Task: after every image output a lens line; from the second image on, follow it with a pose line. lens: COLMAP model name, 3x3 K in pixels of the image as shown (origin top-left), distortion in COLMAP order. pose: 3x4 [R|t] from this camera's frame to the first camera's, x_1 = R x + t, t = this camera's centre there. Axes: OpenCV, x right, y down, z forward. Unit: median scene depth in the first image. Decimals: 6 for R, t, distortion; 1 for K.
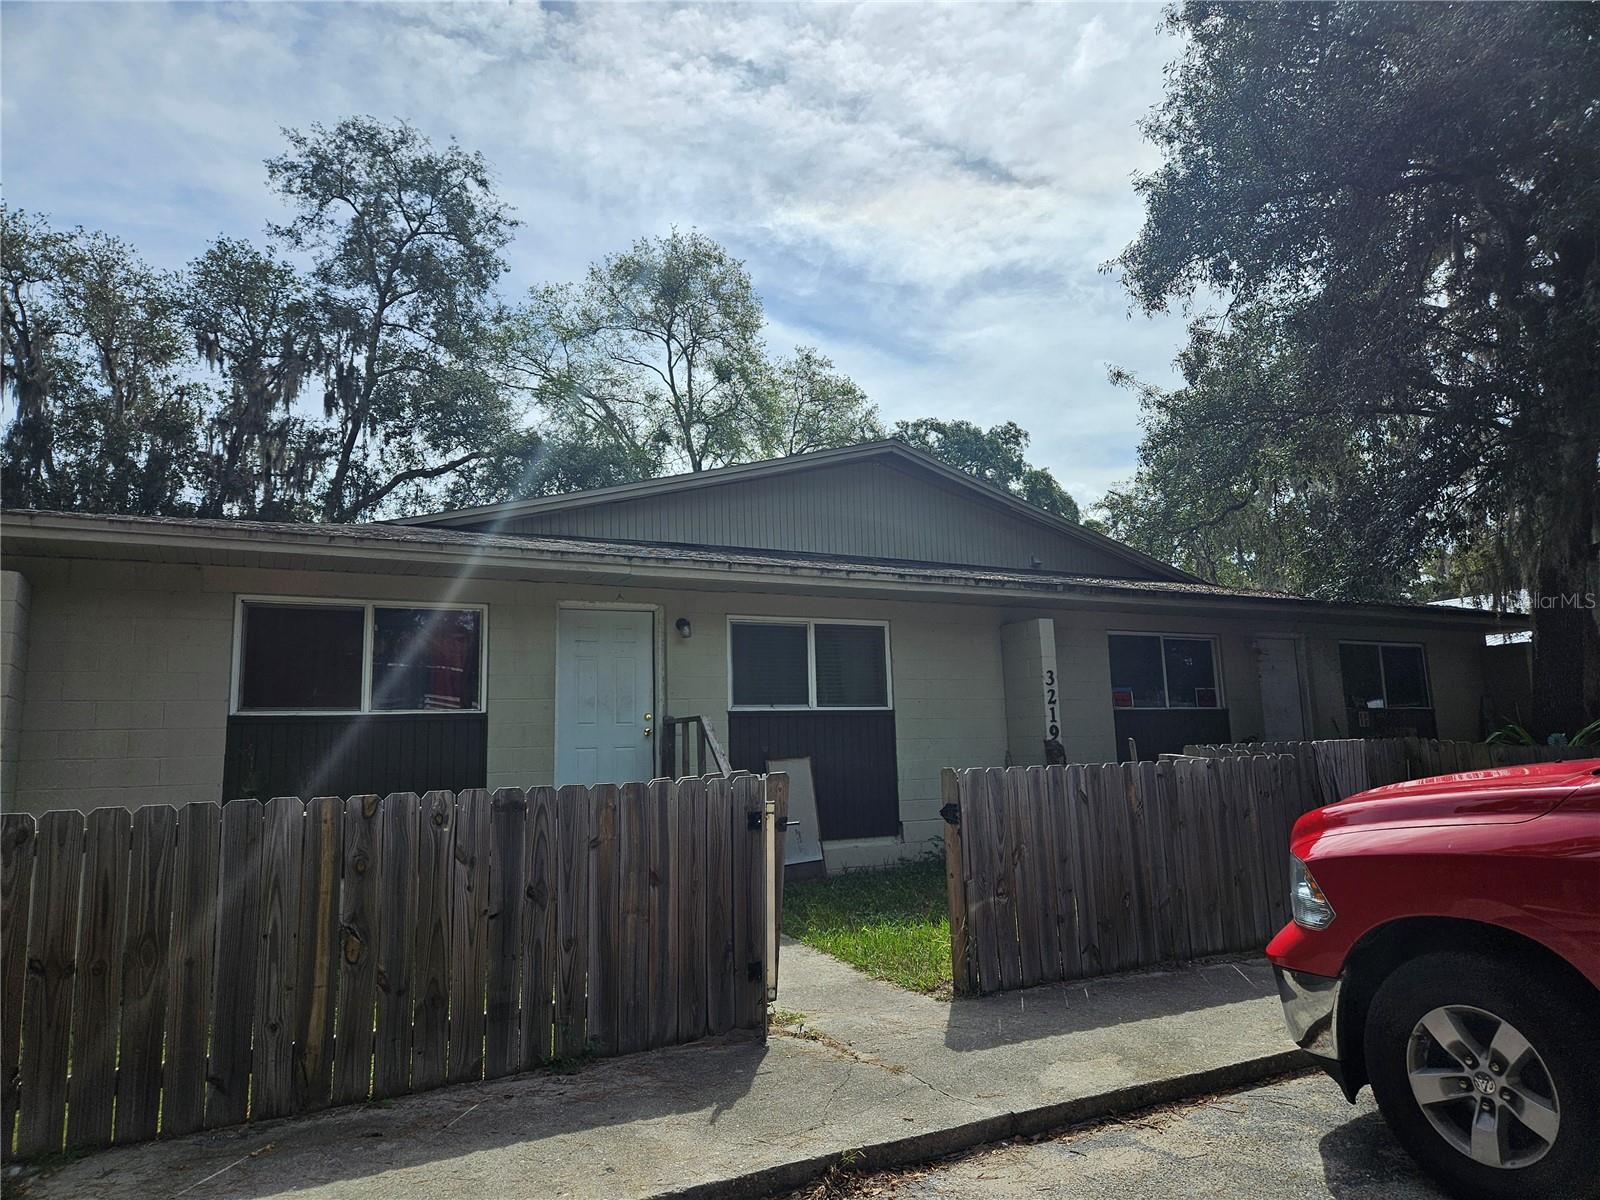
lens RADIAL K [[1099.3, 0, 822.9], [0, 1099.3, 594.7], [0, 0, 1]] dist [0.081370, -0.077221]
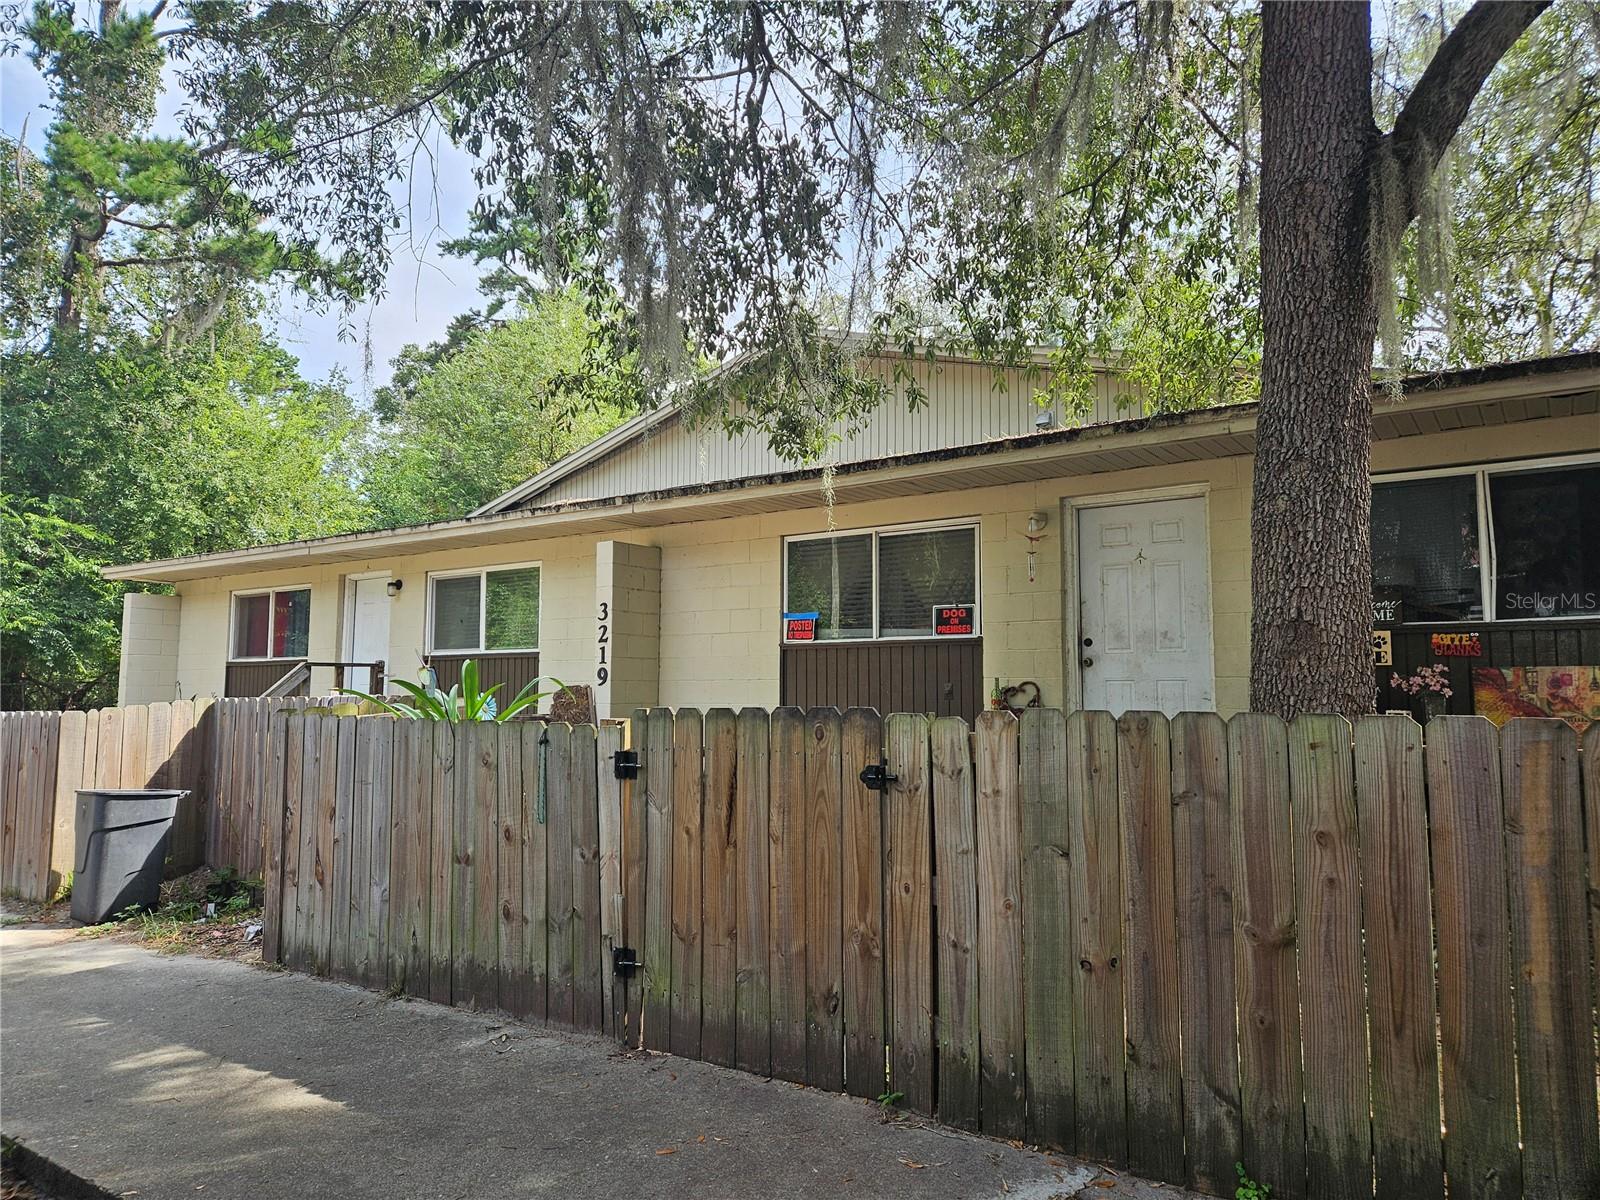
lens RADIAL K [[1082.1, 0, 776.8], [0, 1082.1, 610.9], [0, 0, 1]] dist [0.084290, -0.070704]
pose [[0.418923, -0.036843, -0.907274, 1.012337], [0.120683, 0.992571, 0.015417, 0.078171], [0.899966, -0.115951, 0.420257, 0.774924]]
